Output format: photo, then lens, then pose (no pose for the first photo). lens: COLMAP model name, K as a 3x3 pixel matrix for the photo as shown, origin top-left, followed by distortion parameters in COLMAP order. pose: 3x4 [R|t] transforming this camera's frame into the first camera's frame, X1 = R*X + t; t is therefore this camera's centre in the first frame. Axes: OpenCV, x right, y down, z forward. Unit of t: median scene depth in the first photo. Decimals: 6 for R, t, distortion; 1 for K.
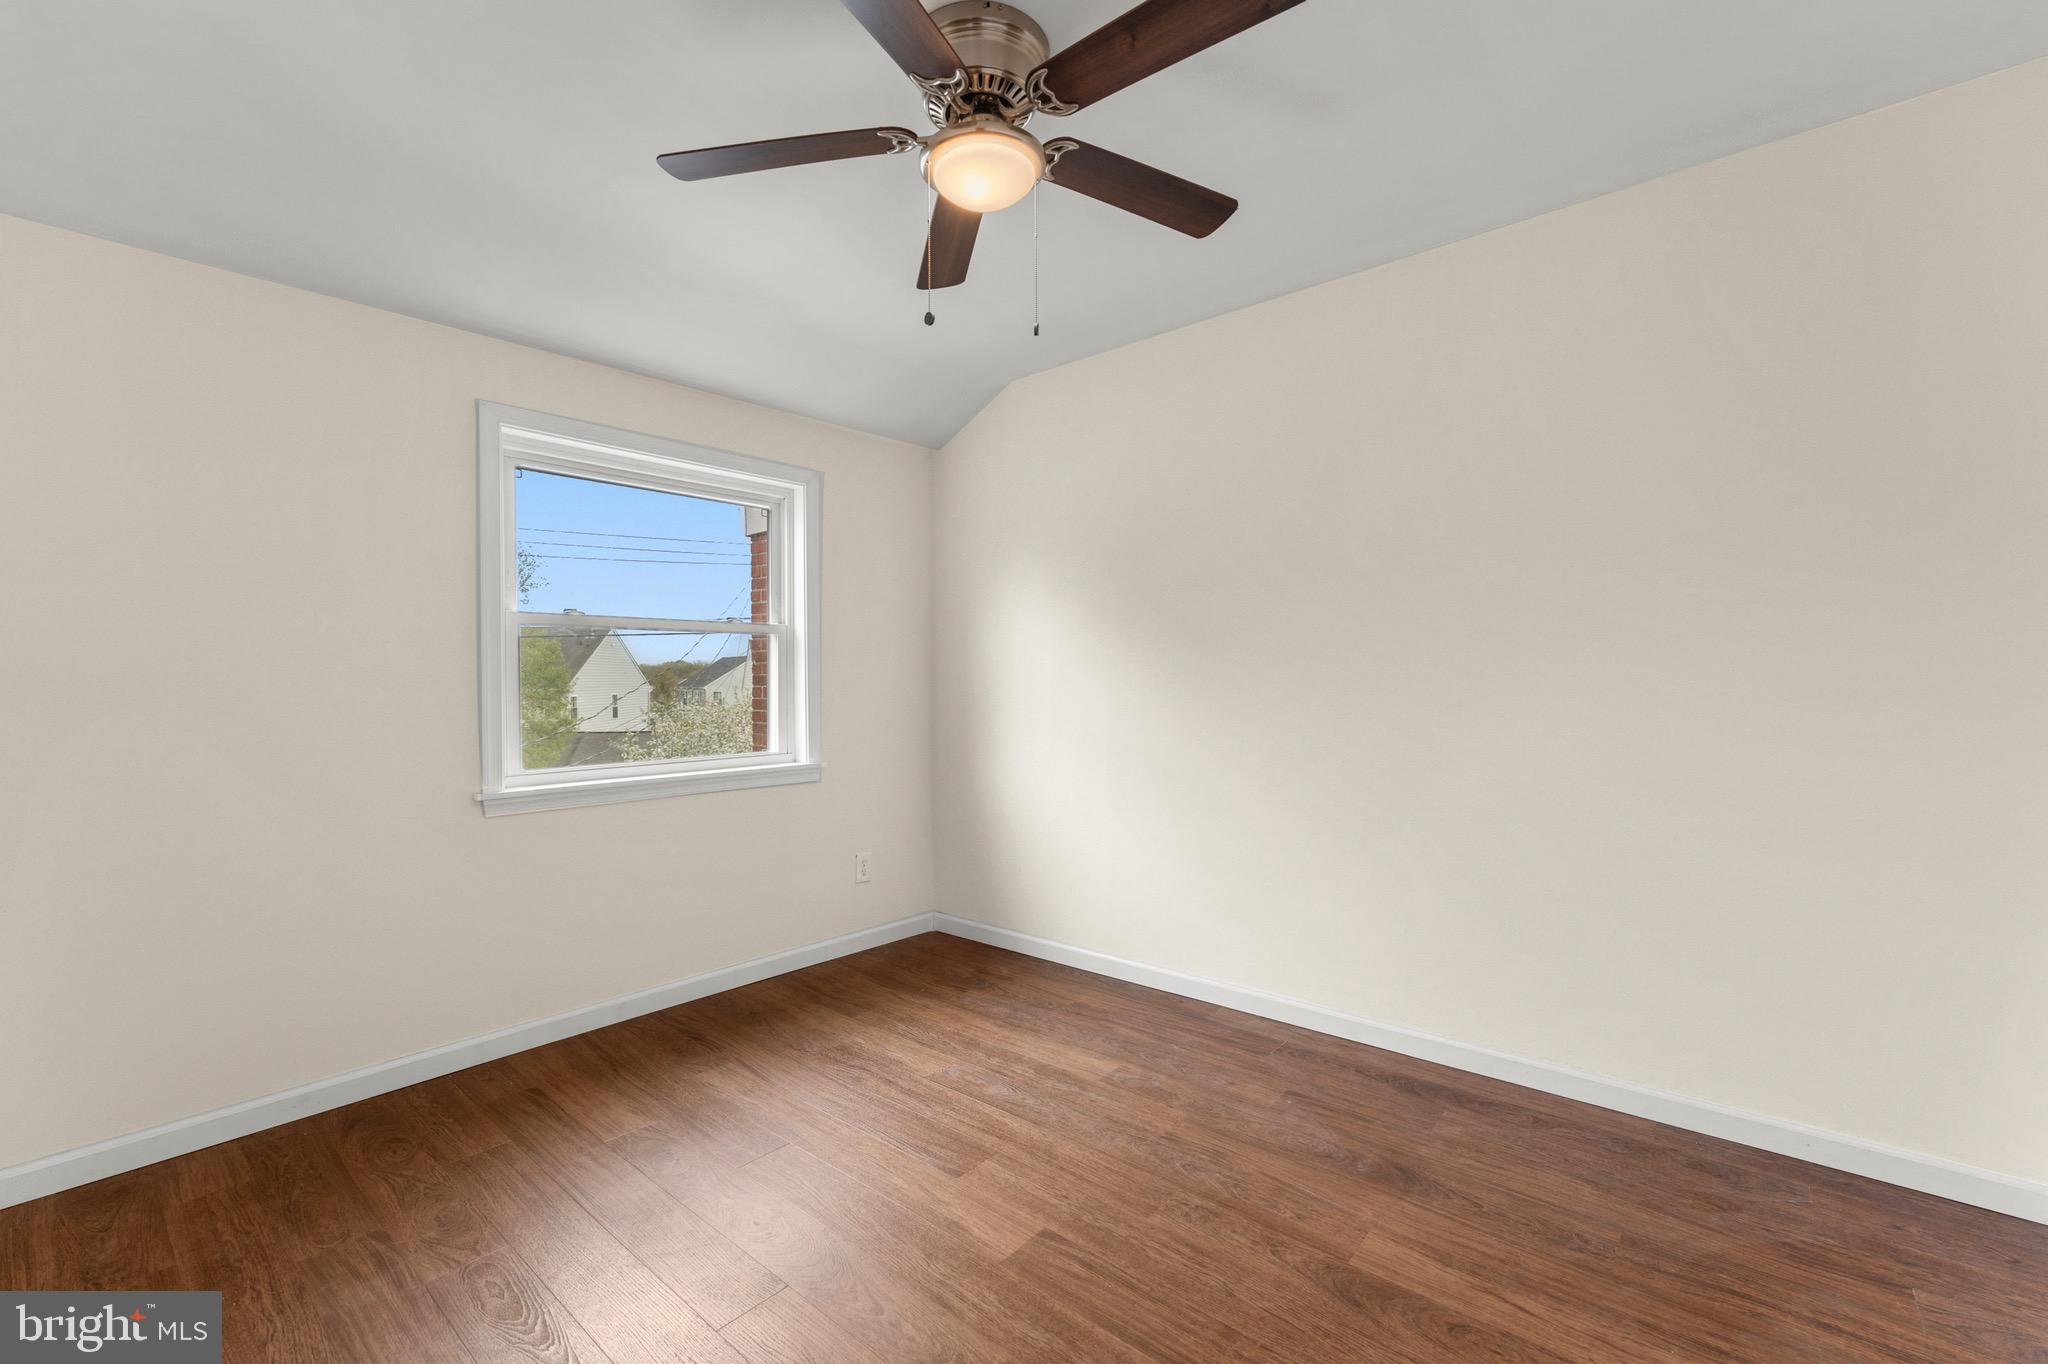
lens RADIAL K [[871.9, 0, 1010.9], [0, 871.9, 672.8], [0, 0, 1]] dist [0.003671, -0.000406]
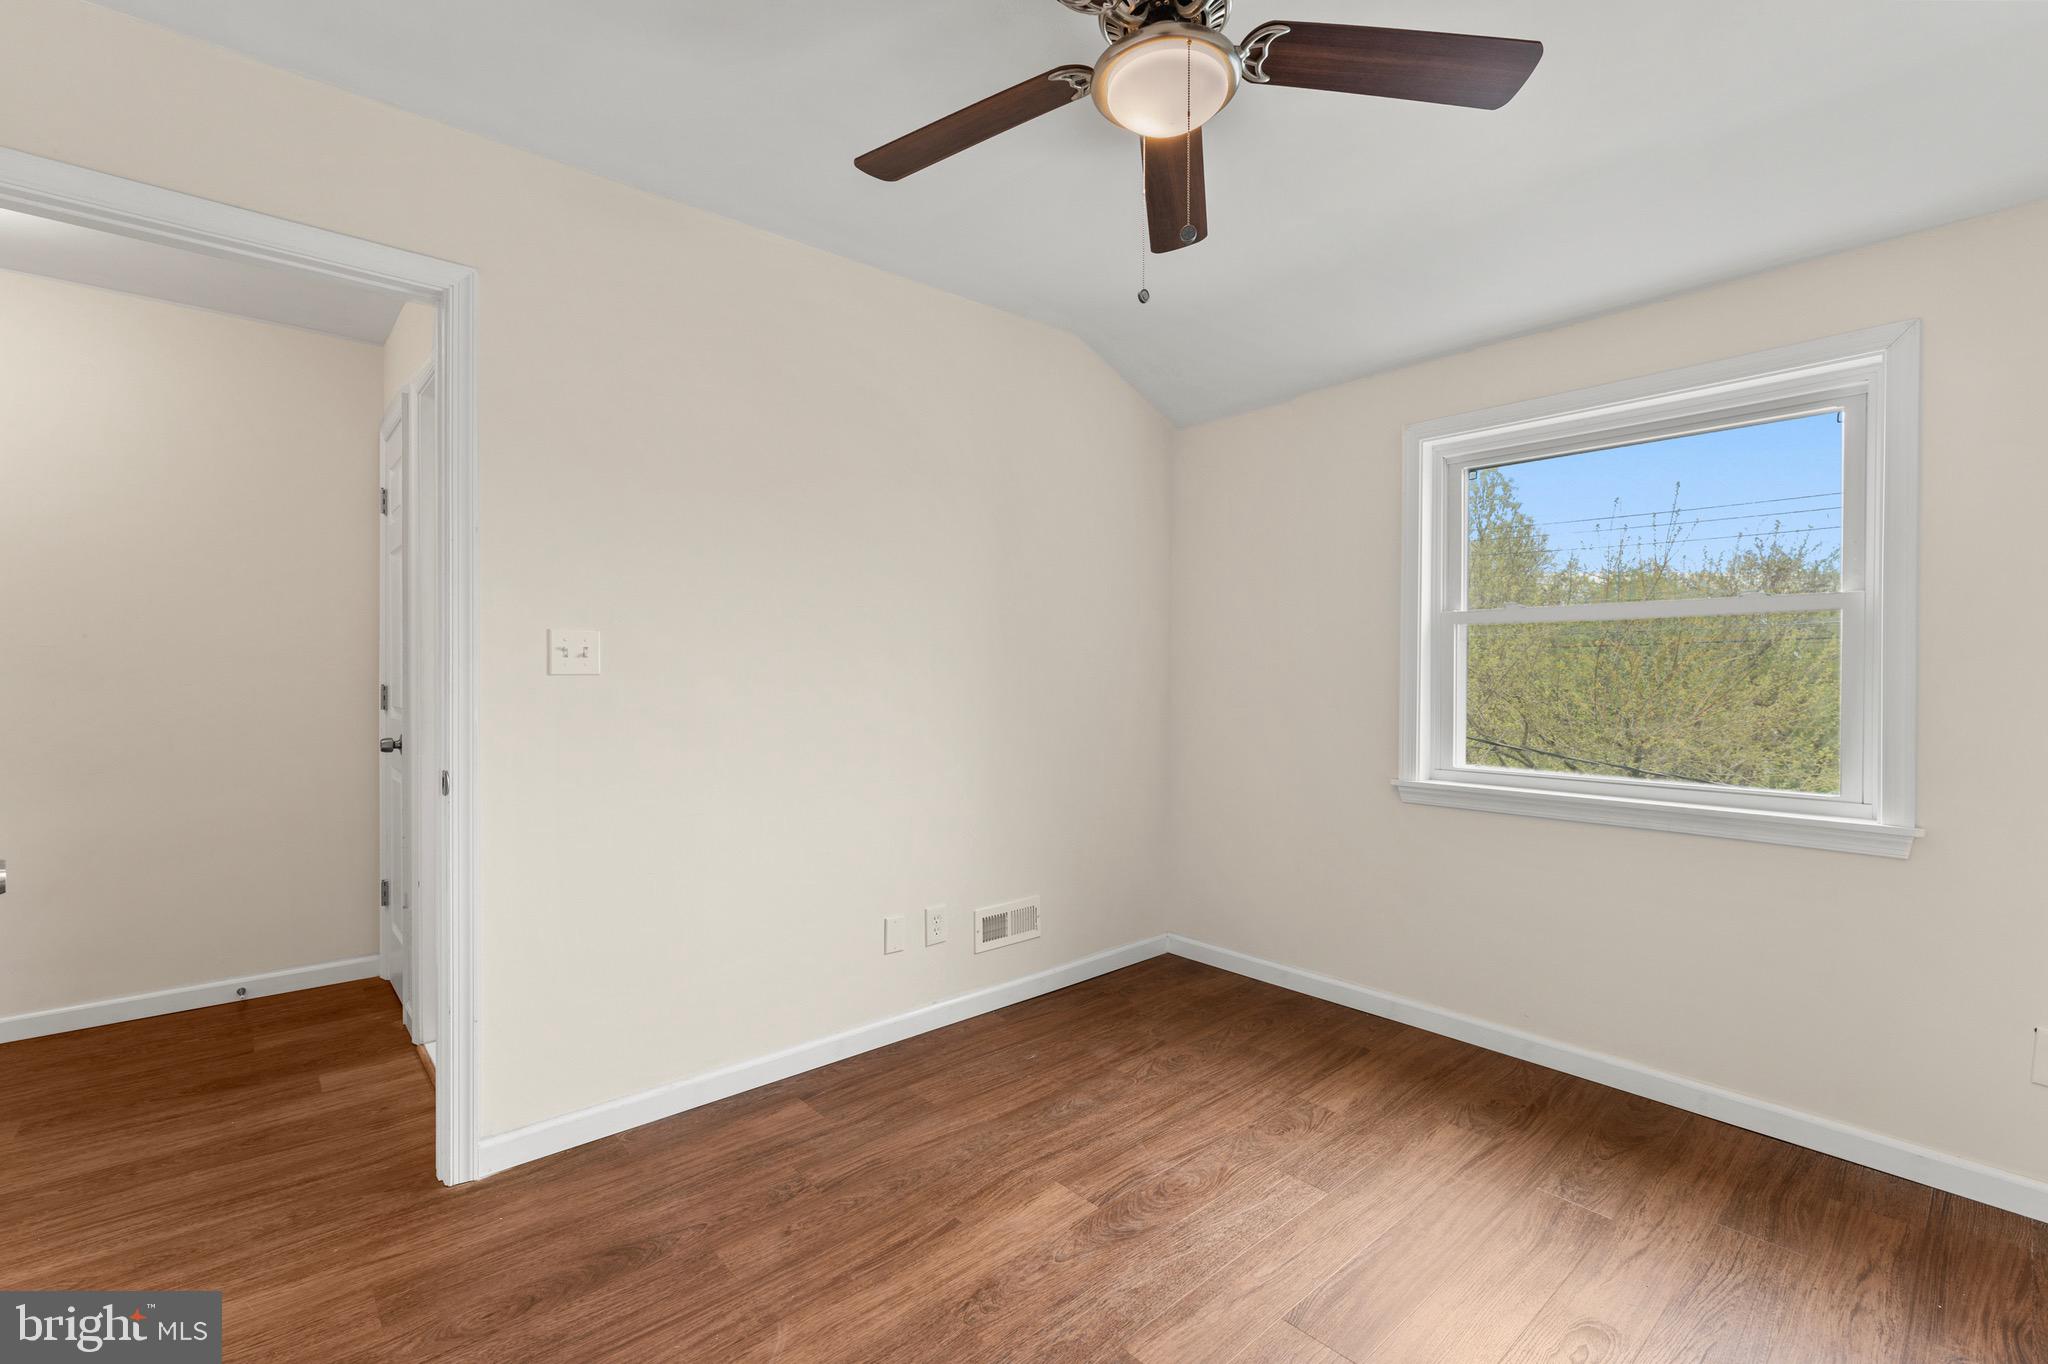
lens RADIAL K [[871.9, 0, 1014.9], [0, 871.9, 678.9], [0, 0, 1]] dist [0.003671, -0.000406]
pose [[-0.132326, 0.001330, -0.991205, 0.556319], [-0.000971, 0.999998, 0.001472, 0.007332], [0.991206, 0.001157, -0.132325, 0.652722]]
